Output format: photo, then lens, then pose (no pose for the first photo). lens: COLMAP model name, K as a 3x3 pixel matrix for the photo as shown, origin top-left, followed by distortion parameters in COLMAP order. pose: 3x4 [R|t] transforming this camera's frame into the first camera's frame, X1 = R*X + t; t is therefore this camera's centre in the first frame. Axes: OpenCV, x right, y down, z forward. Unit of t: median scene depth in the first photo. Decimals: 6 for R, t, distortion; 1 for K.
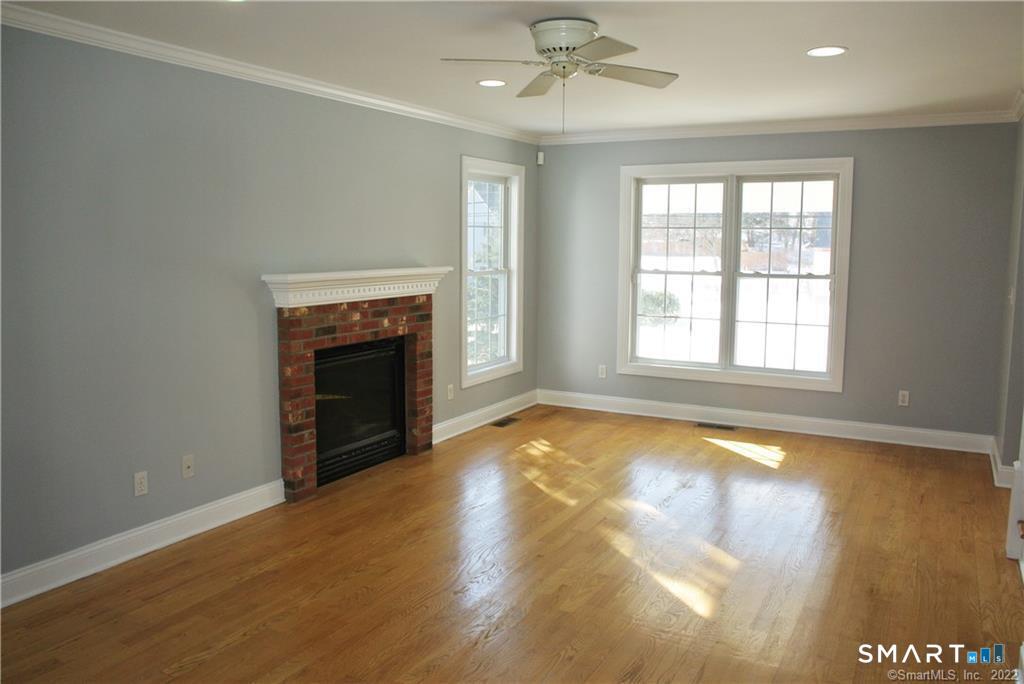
lens RADIAL K [[802.7, 0, 502.4], [0, 802.7, 339.1], [0, 0, 1]] dist [-0.074523, 0.038003]
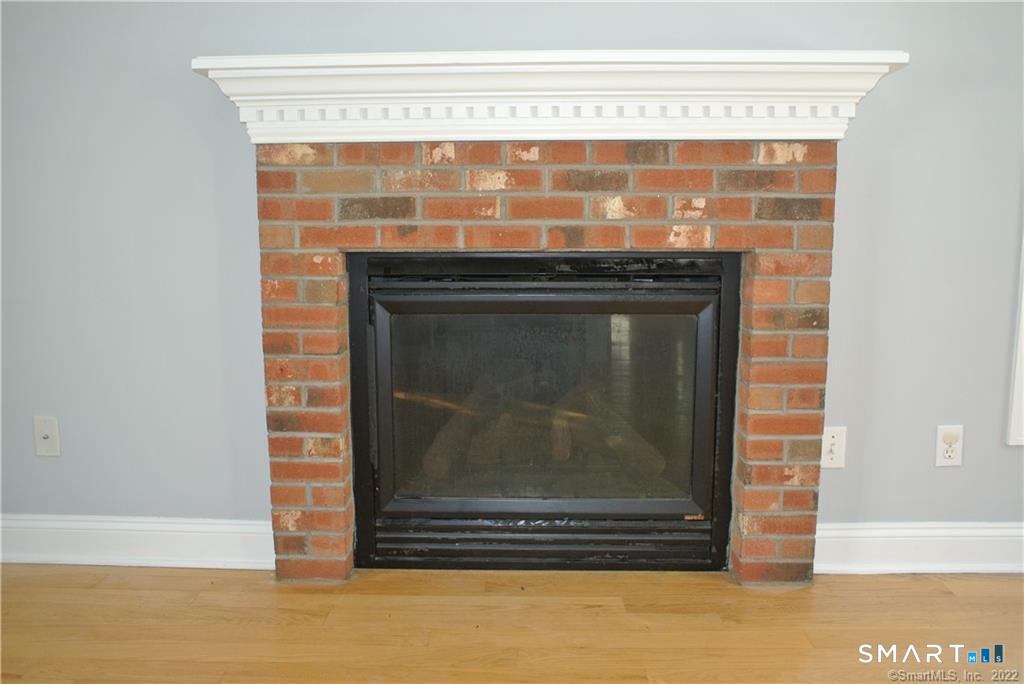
lens RADIAL K [[802.7, 0, 502.4], [0, 802.7, 339.1], [0, 0, 1]] dist [-0.074523, 0.038003]
pose [[0.465412, 0.121275, -0.876746, 0.169929], [-0.103876, 0.991207, 0.081966, 0.015491], [0.878978, 0.052925, 0.473917, 0.823144]]
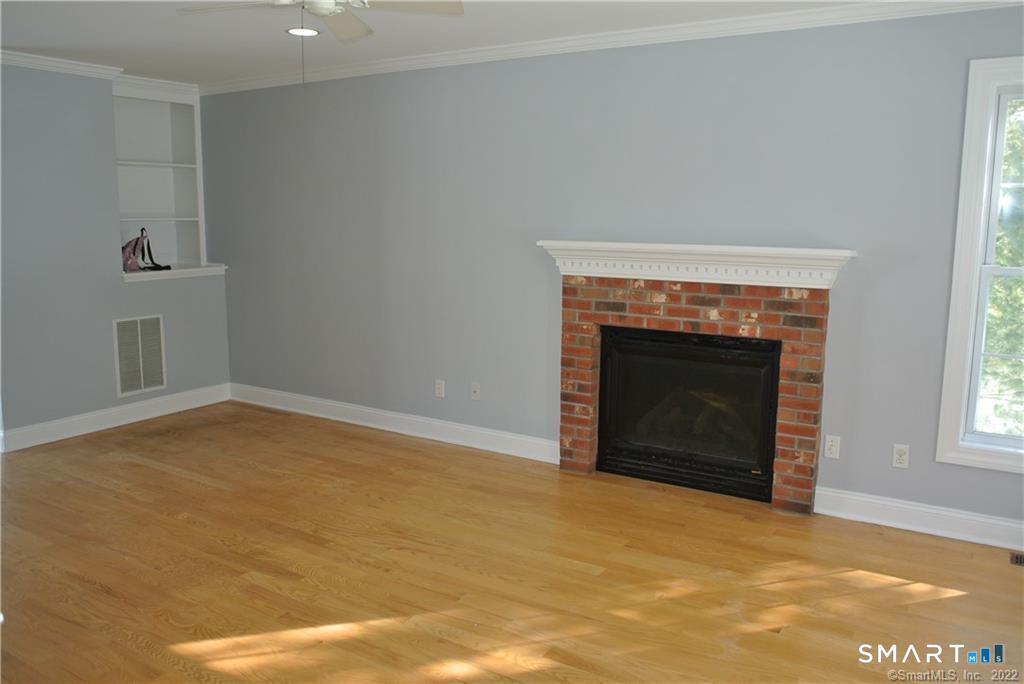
lens RADIAL K [[802.7, 0, 502.4], [0, 802.7, 339.1], [0, 0, 1]] dist [-0.074523, 0.038003]
pose [[-0.053042, 0.152745, -0.986841, 0.663844], [-0.127419, 0.979119, 0.158398, -0.098293], [0.990430, 0.134144, -0.032472, 0.868106]]
